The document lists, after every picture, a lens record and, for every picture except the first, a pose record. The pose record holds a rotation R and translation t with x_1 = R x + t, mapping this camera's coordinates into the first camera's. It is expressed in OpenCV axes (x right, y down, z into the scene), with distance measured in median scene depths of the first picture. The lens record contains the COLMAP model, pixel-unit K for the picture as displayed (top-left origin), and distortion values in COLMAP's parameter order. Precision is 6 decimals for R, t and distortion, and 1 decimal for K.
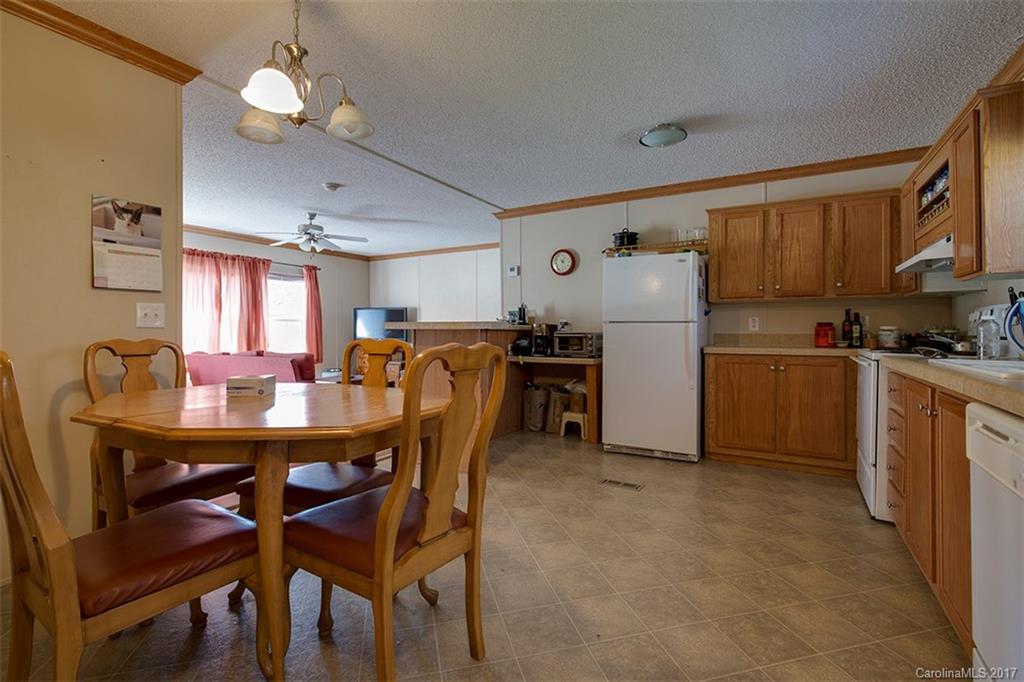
lens RADIAL K [[470.7, 0, 521.9], [0, 470.7, 318.8], [0, 0, 1]] dist [0.001673, 0.000140]
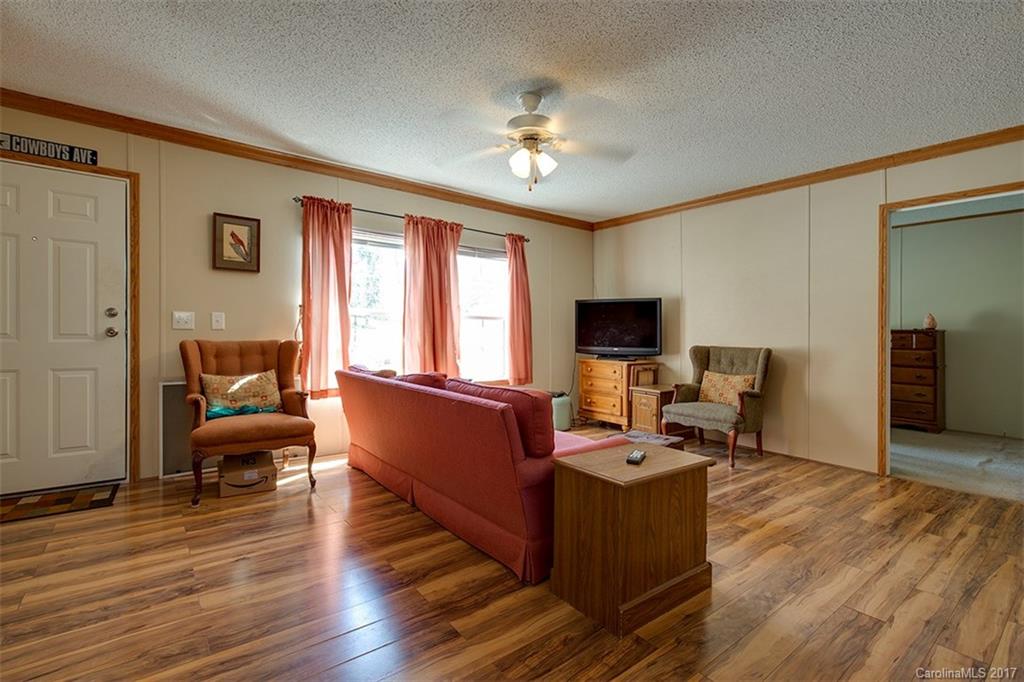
lens RADIAL K [[470.7, 0, 511.0], [0, 470.7, 332.2], [0, 0, 1]] dist [0.001673, 0.000140]
pose [[0.921201, 0.014806, -0.388805, -0.211282], [-0.004634, 0.999622, 0.027085, 0.005620], [0.389060, -0.023149, 0.920922, 0.416200]]
